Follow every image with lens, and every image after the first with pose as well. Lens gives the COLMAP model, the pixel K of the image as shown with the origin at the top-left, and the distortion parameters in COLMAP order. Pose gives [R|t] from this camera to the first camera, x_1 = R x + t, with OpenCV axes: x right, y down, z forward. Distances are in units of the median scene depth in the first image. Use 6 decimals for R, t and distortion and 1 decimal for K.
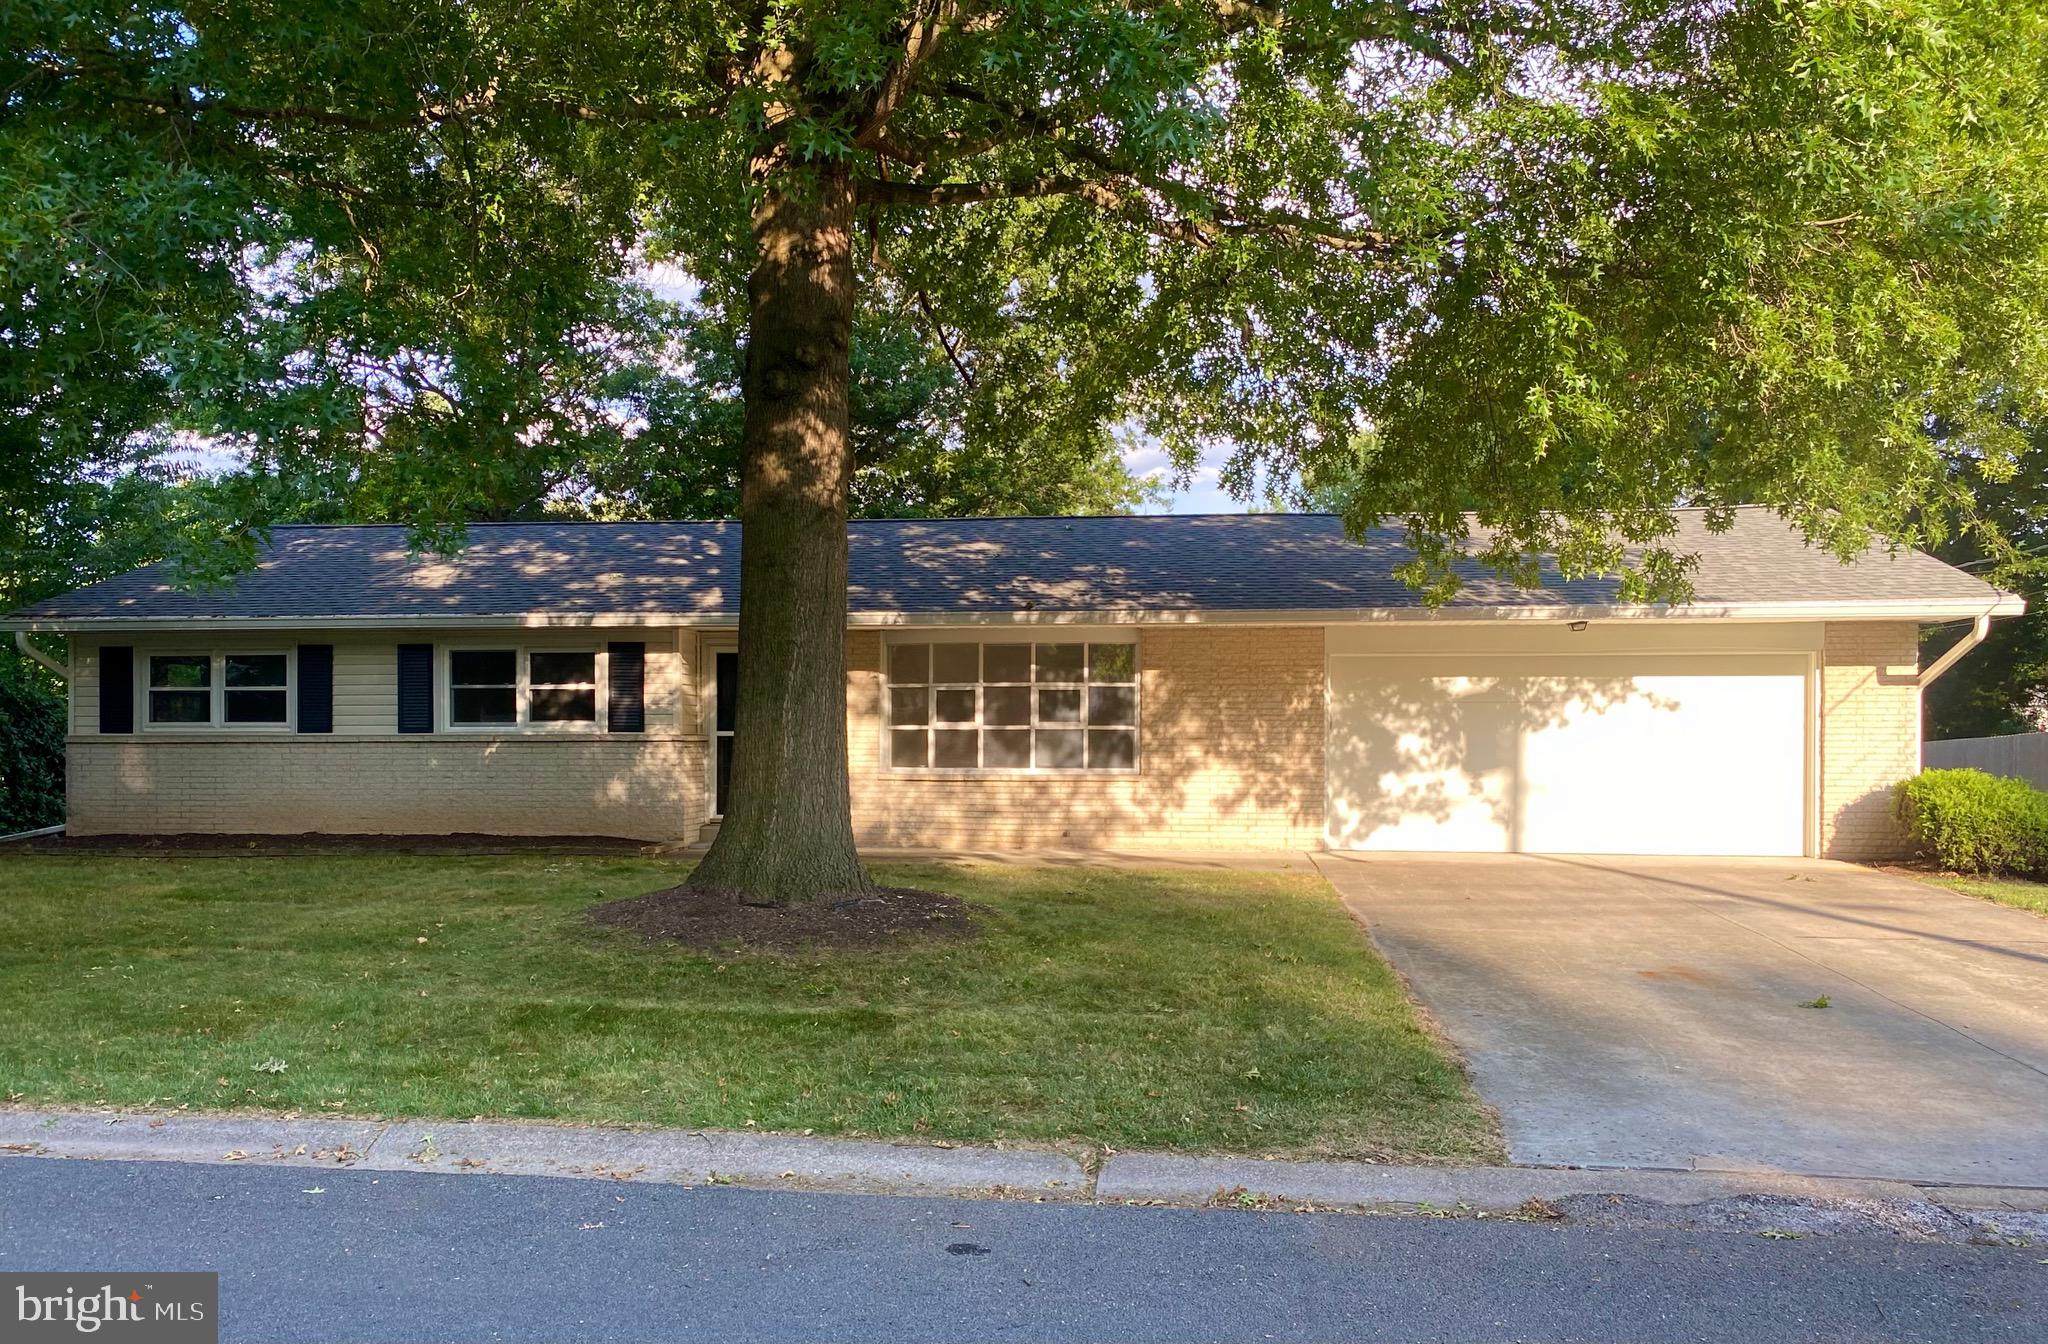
lens RADIAL K [[1529.7, 0, 1018.2], [0, 1529.7, 661.1], [0, 0, 1]] dist [-0.013780, 0.022579]
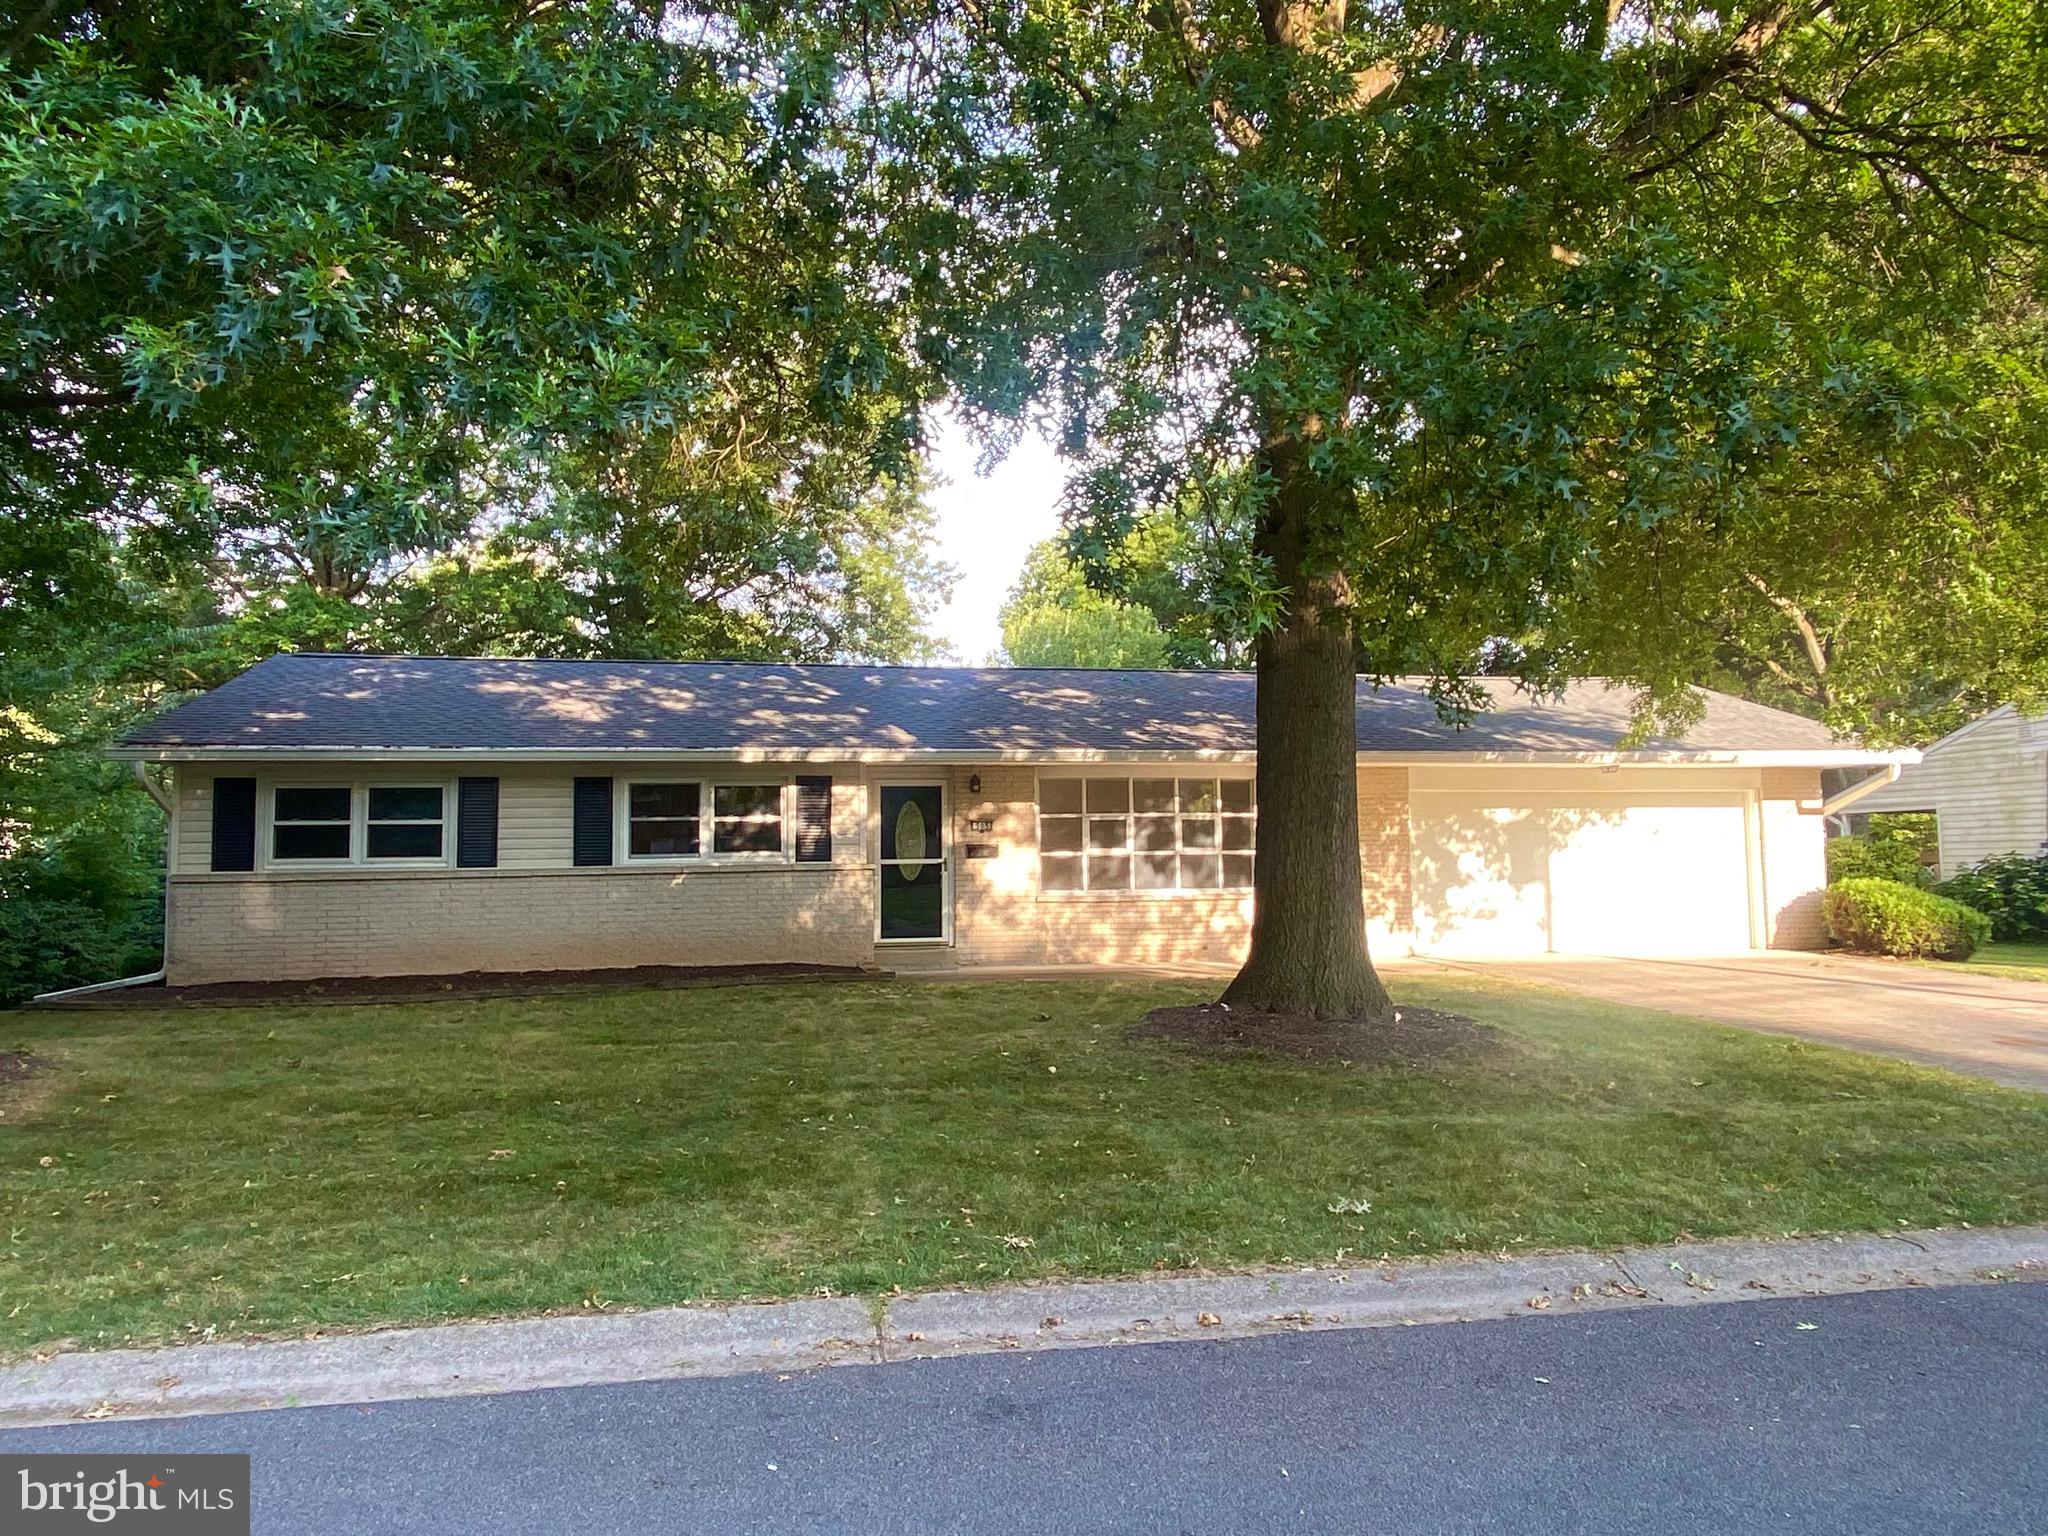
lens RADIAL K [[1322.0, 0, 1015.5], [0, 1322.0, 731.8], [0, 0, 1]] dist [0.020094, -0.001494]
pose [[0.955026, 0.015676, 0.296108, -0.396795], [-0.002872, 0.999044, -0.043629, -0.003300], [-0.296509, 0.040817, 0.954157, 0.092189]]
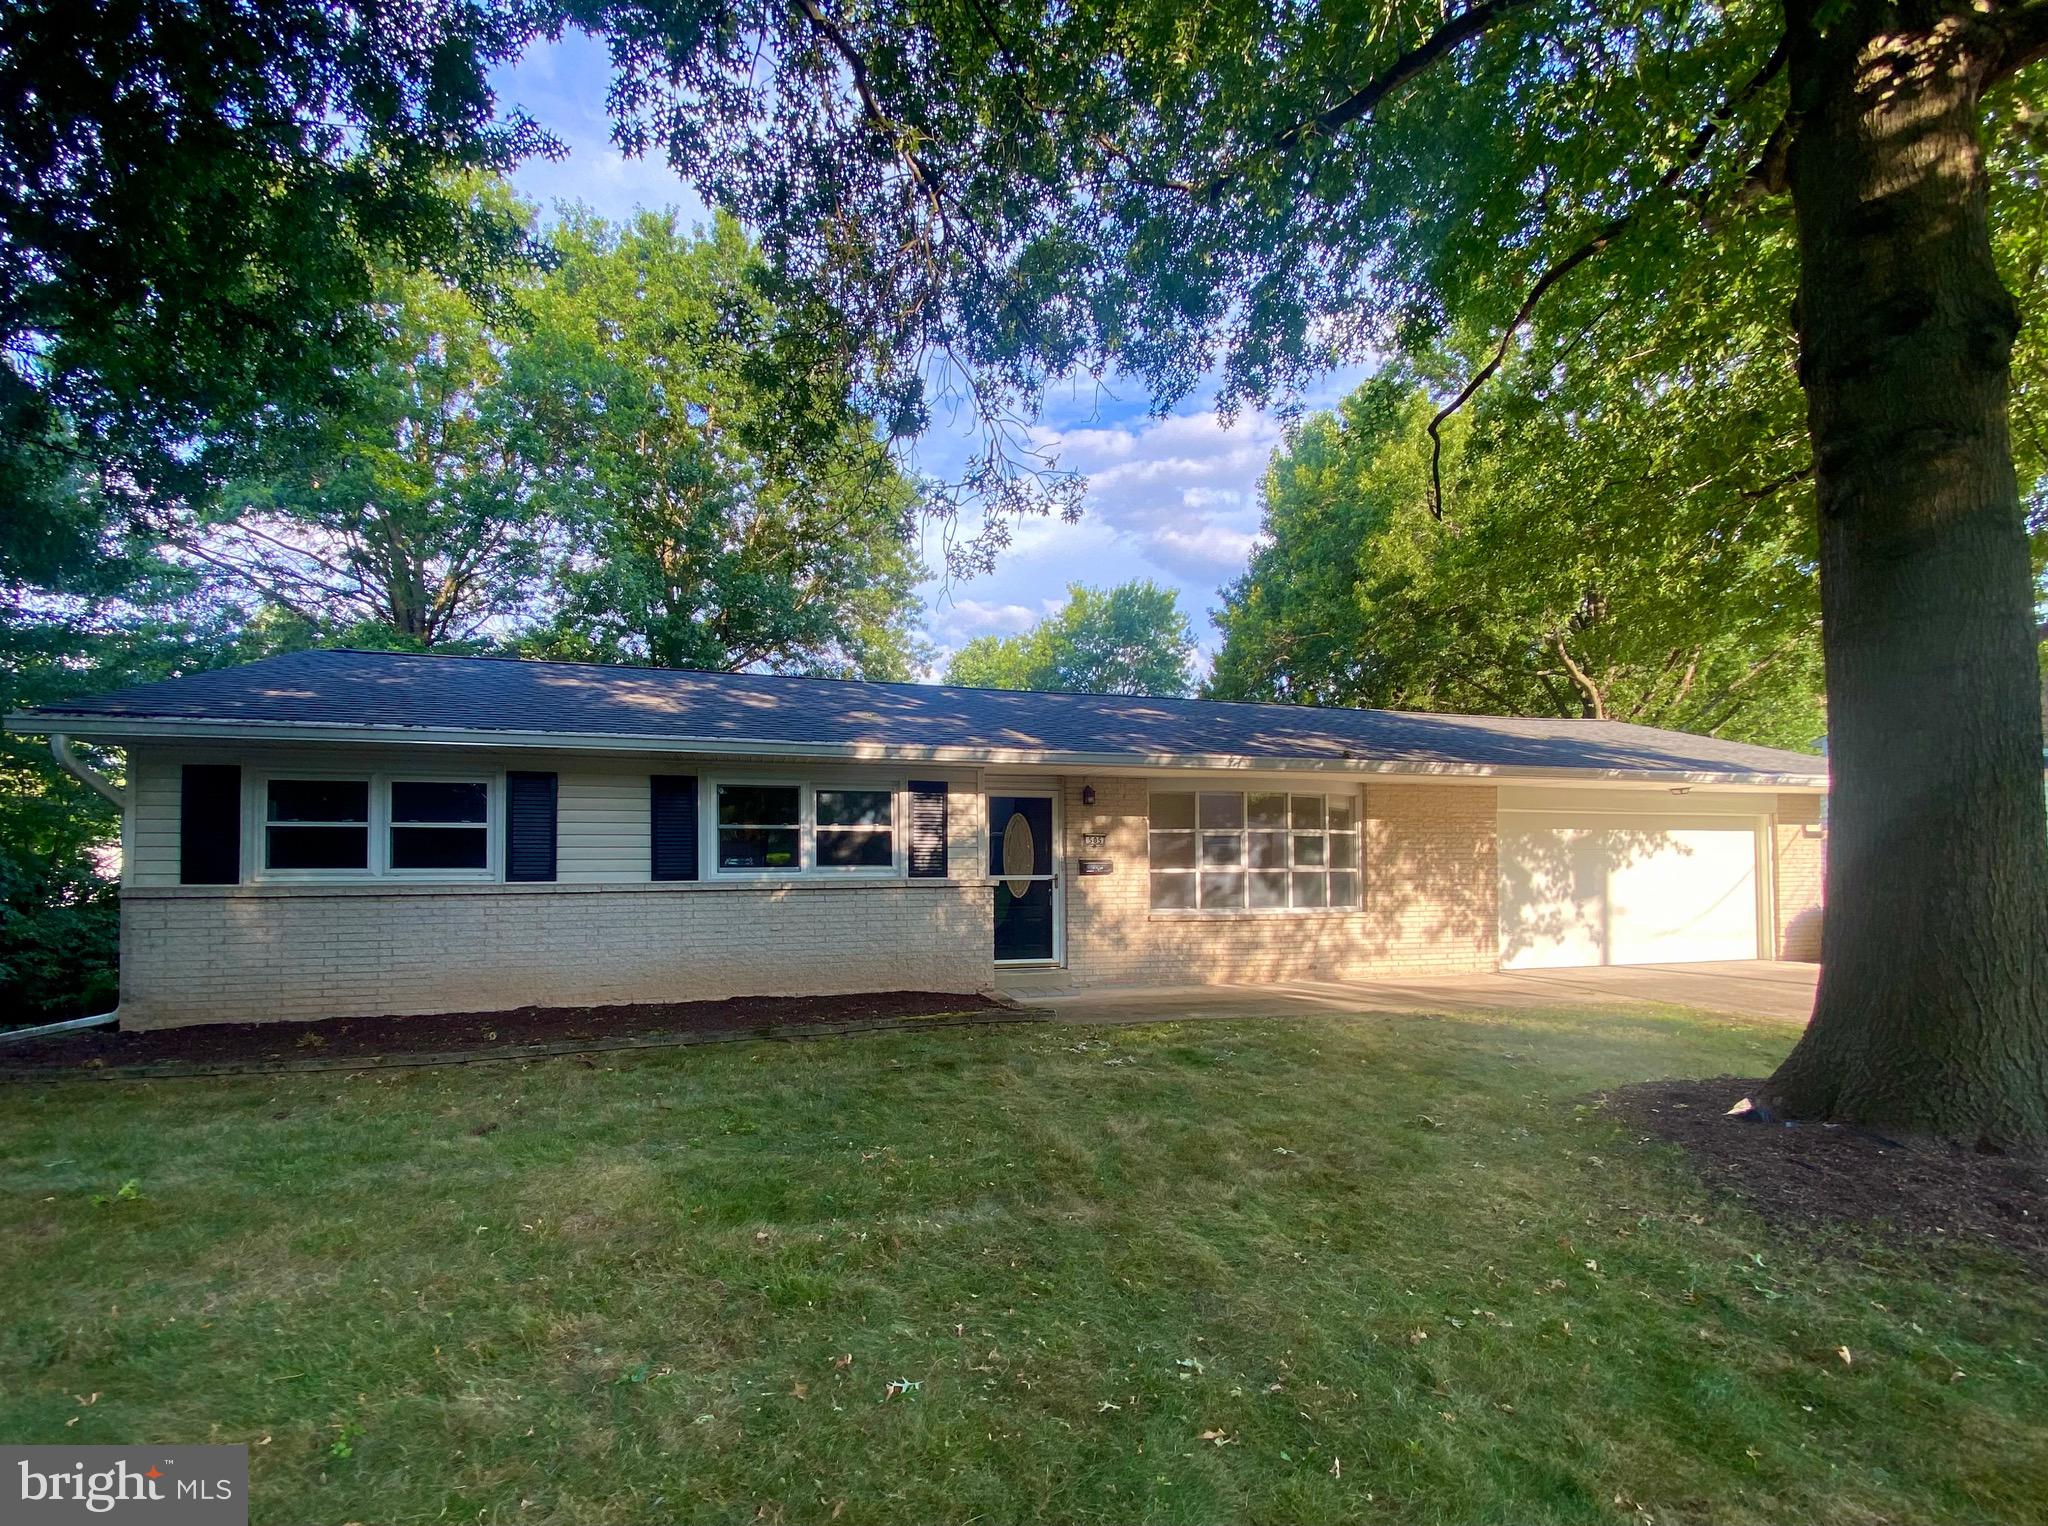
lens RADIAL K [[863.2, 0, 996.9], [0, 863.2, 833.0], [0, 0, 1]] dist [-0.001664, -0.006515]
pose [[0.923502, 0.011105, 0.383433, -0.421877], [-0.013030, 0.999912, 0.002423, 0.018171], [-0.383372, -0.007234, 0.923566, 0.505152]]
